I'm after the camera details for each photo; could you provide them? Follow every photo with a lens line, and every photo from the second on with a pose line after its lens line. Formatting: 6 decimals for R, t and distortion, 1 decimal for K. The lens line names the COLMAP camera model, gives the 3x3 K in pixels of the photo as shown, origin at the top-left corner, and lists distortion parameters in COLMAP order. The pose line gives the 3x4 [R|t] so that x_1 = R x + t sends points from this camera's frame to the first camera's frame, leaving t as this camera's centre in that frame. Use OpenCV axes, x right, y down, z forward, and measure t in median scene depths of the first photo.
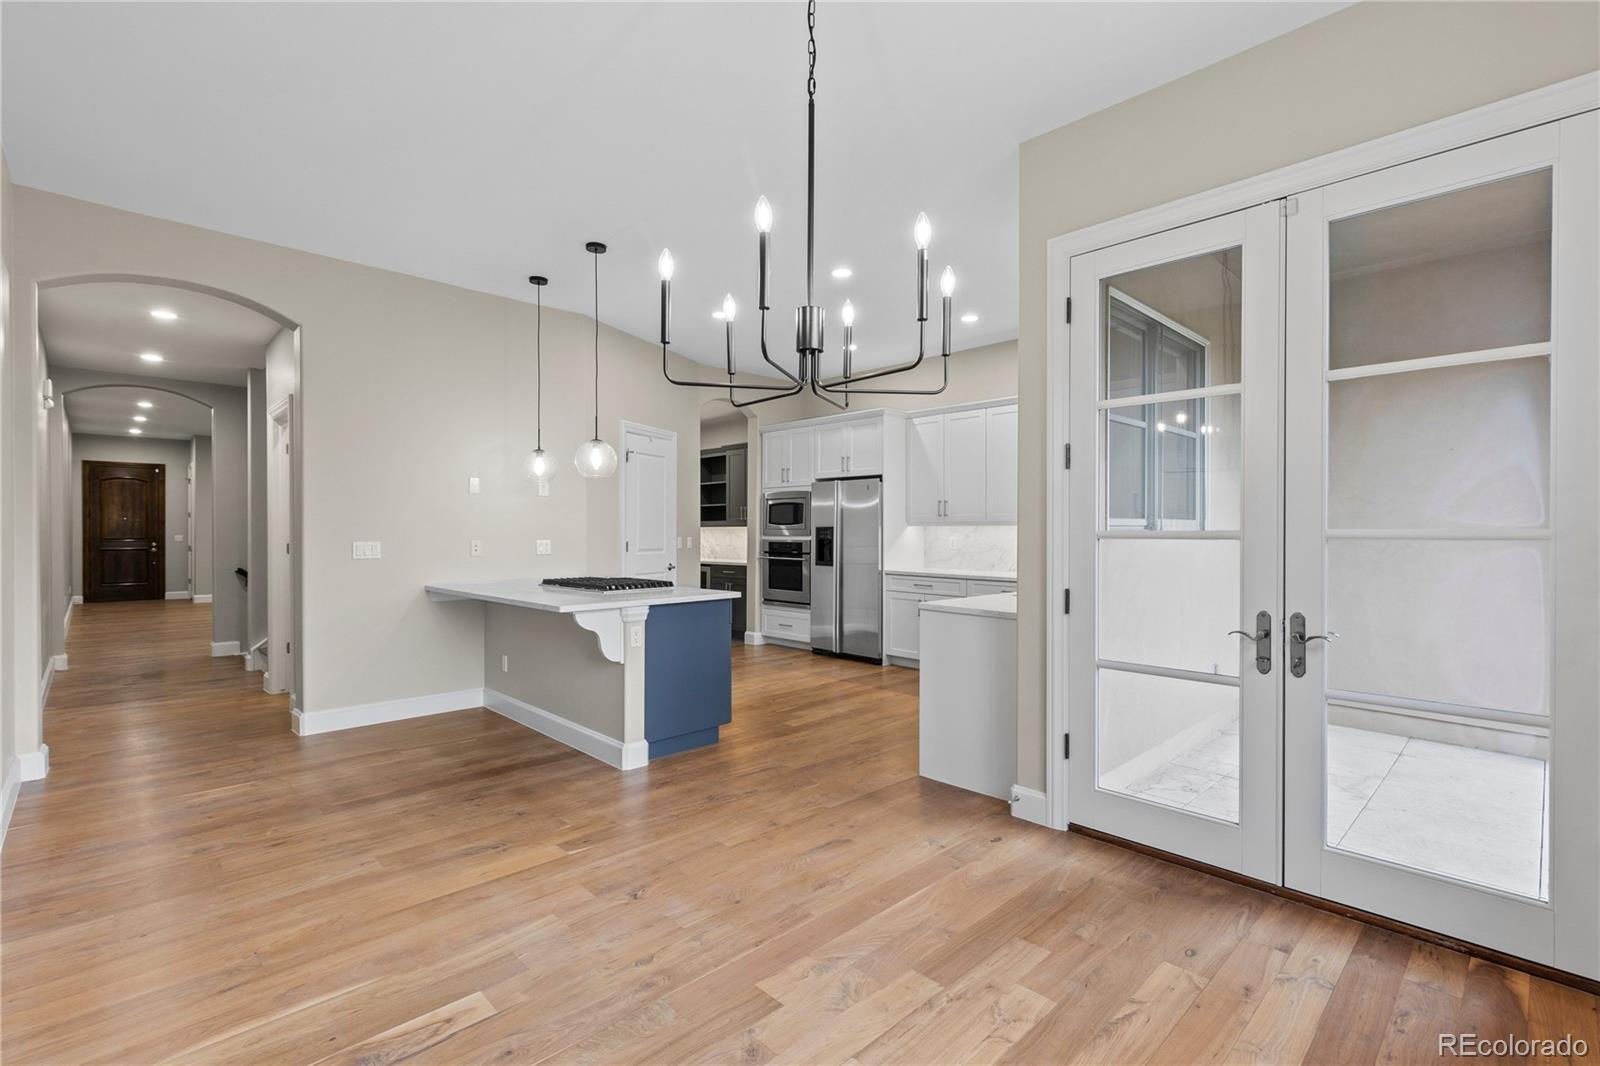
lens RADIAL K [[725.8, 0, 797.9], [0, 725.8, 531.5], [0, 0, 1]] dist [0.003962, 0.000393]
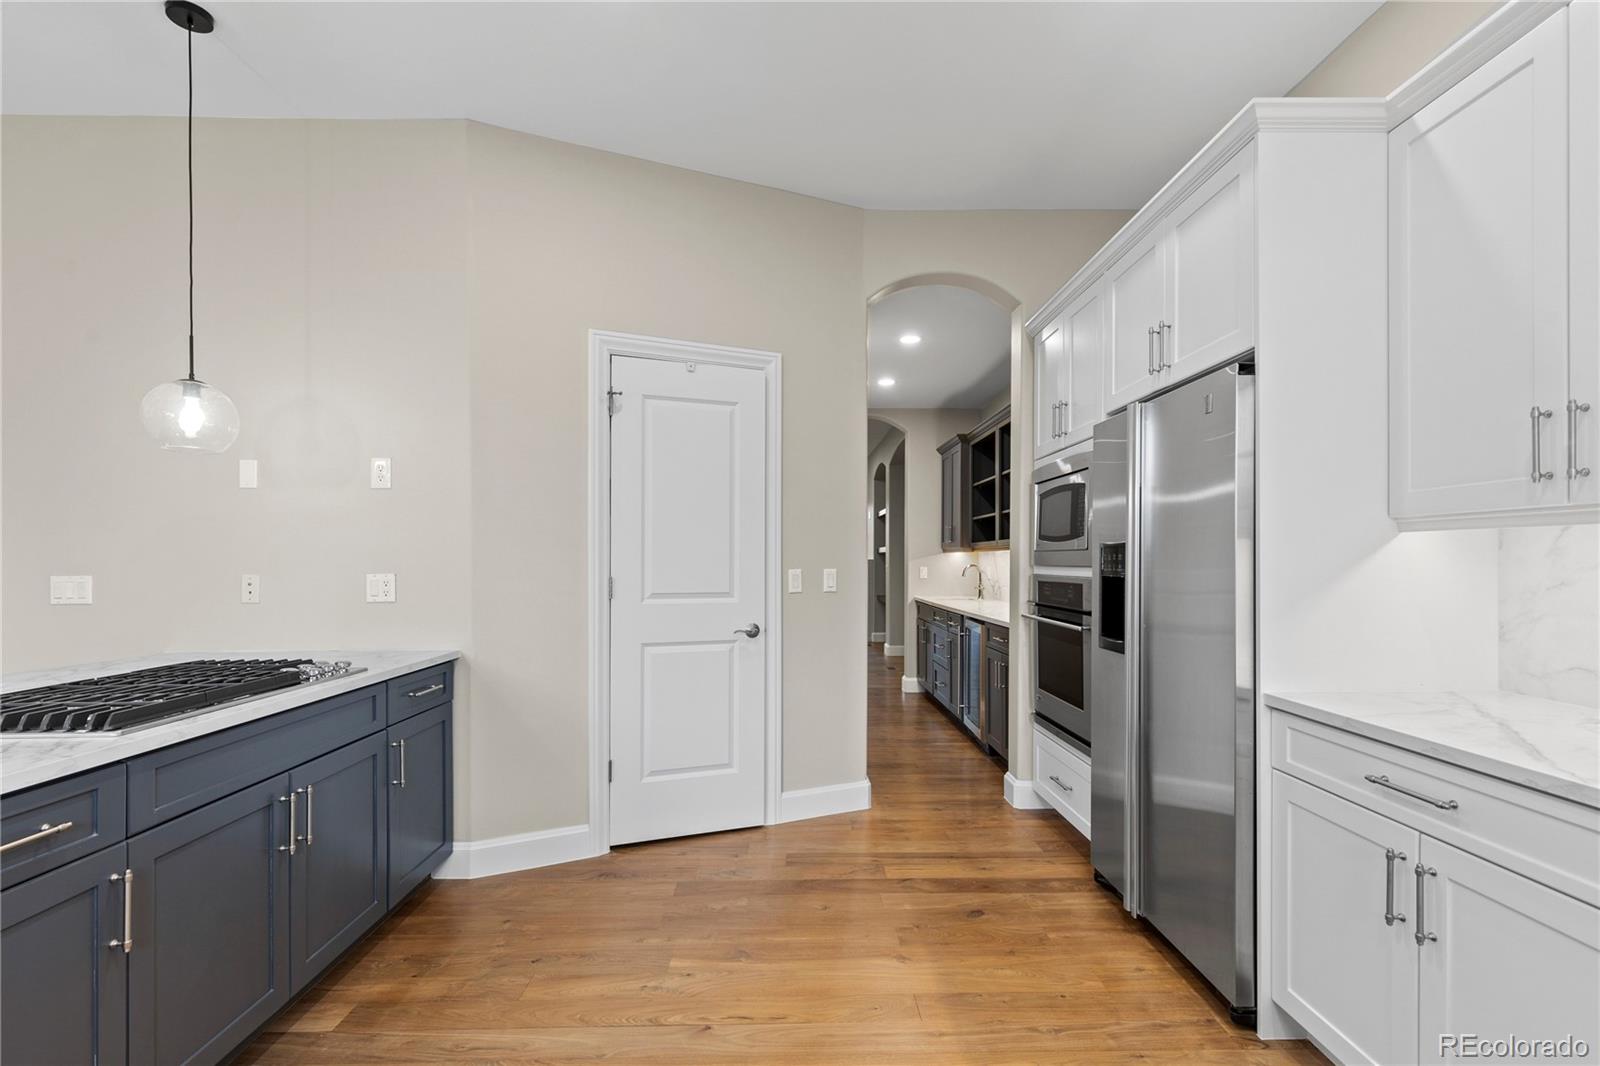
lens RADIAL K [[725.8, 0, 801.6], [0, 725.8, 563.8], [0, 0, 1]] dist [0.003962, 0.000393]
pose [[0.732310, 0.000761, -0.680971, 0.228807], [0.002821, 0.999987, 0.004152, 0.002917], [0.680966, -0.004961, 0.732299, 0.864817]]
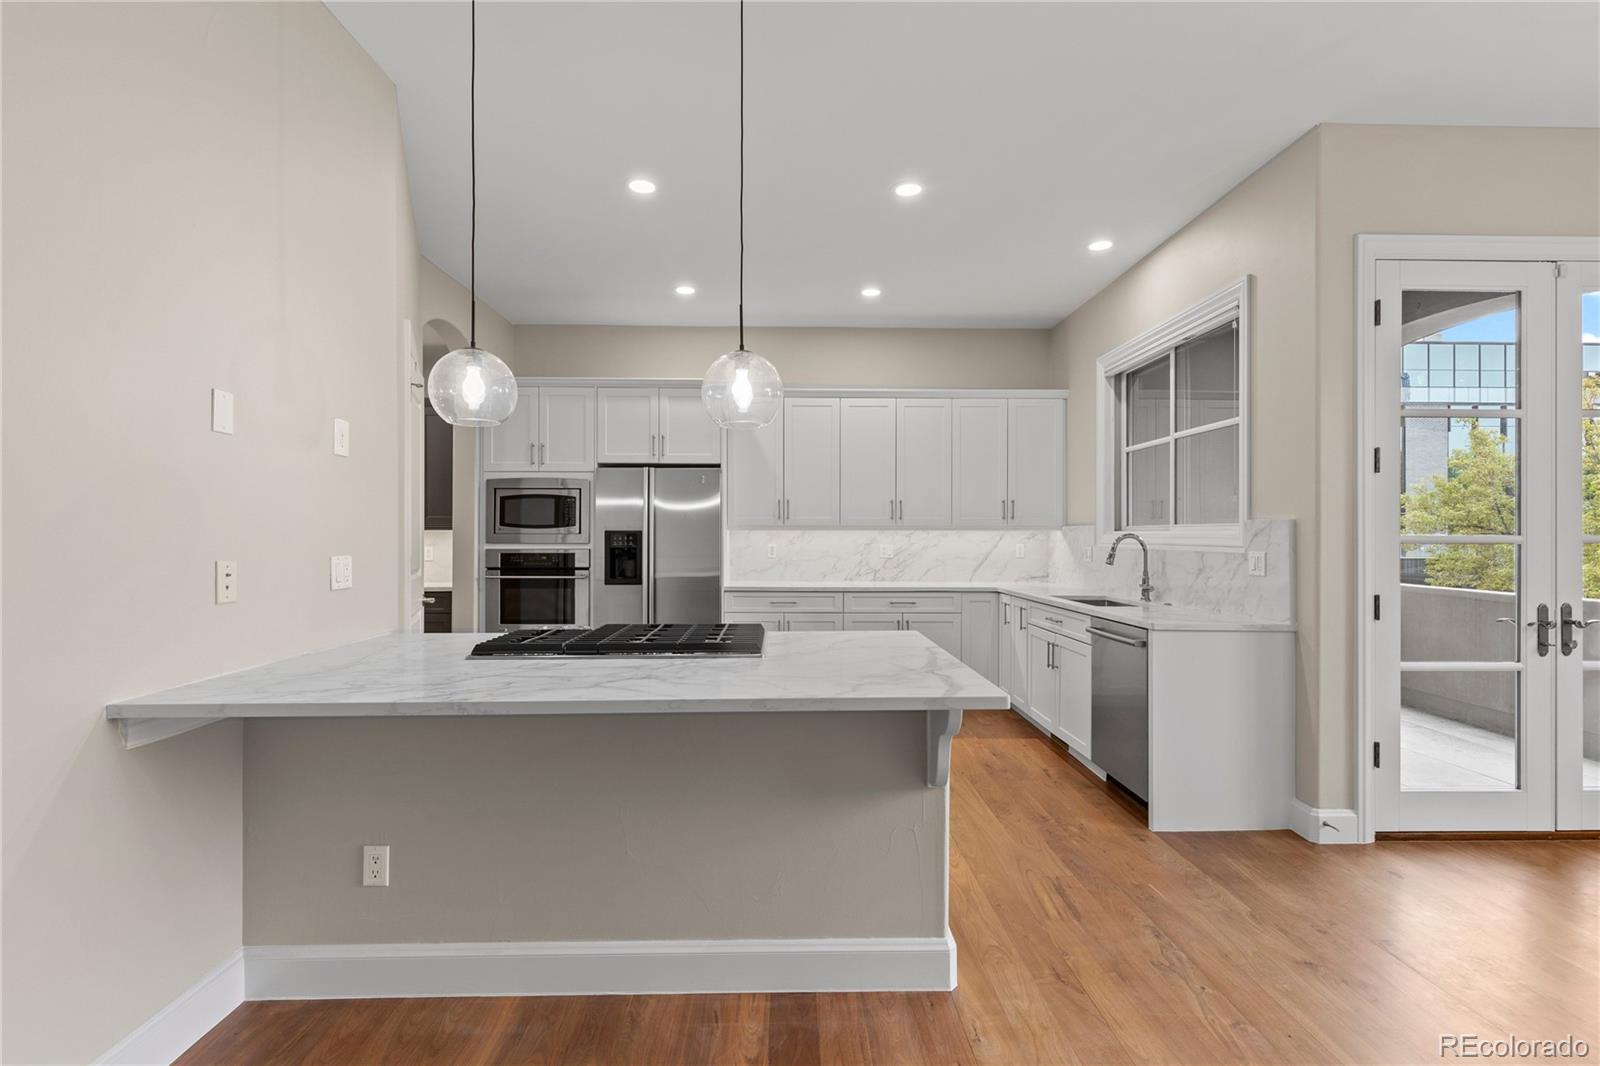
lens RADIAL K [[725.8, 0, 802.3], [0, 725.8, 531.5], [0, 0, 1]] dist [0.003962, 0.000393]
pose [[0.676904, 0.005223, 0.736052, -0.508138], [0.000627, 0.999970, -0.007672, 0.000080], [-0.736071, 0.005655, 0.676881, 0.520177]]
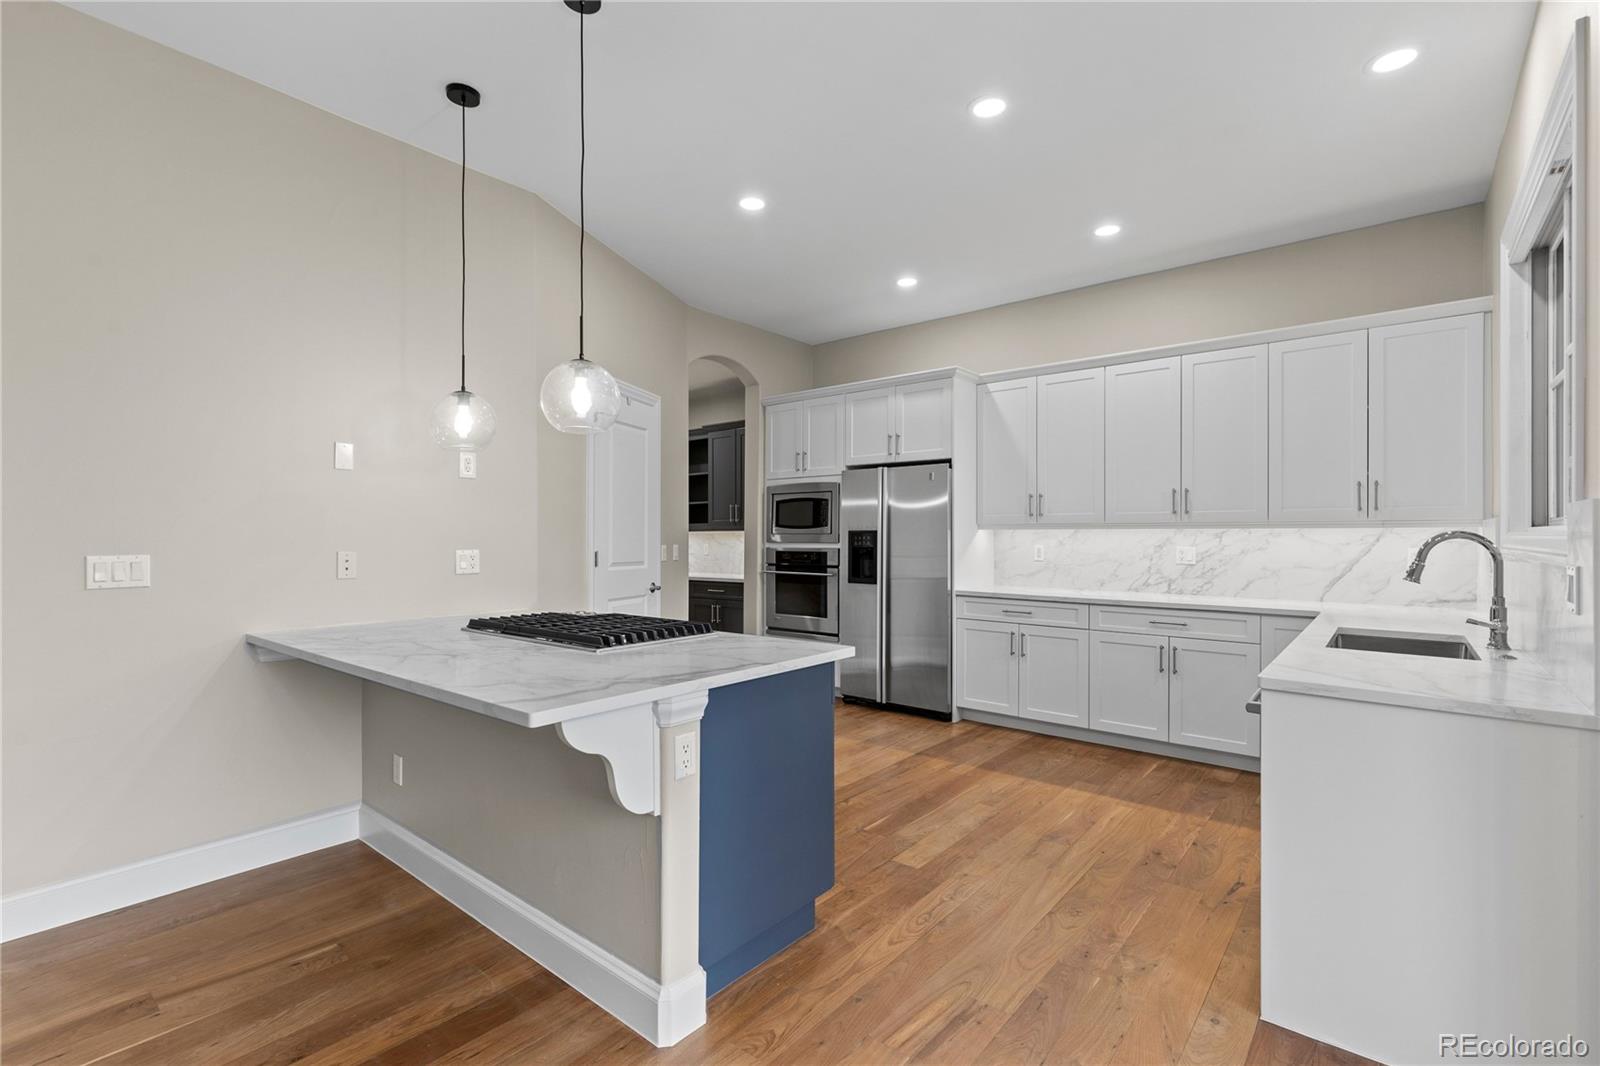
lens RADIAL K [[725.8, 0, 801.2], [0, 725.8, 535.8], [0, 0, 1]] dist [0.003962, 0.000393]
pose [[0.993585, 0.000617, 0.113082, -0.147189], [-0.000287, 0.999996, -0.002935, 0.001300], [-0.113083, 0.002884, 0.993581, 0.378418]]
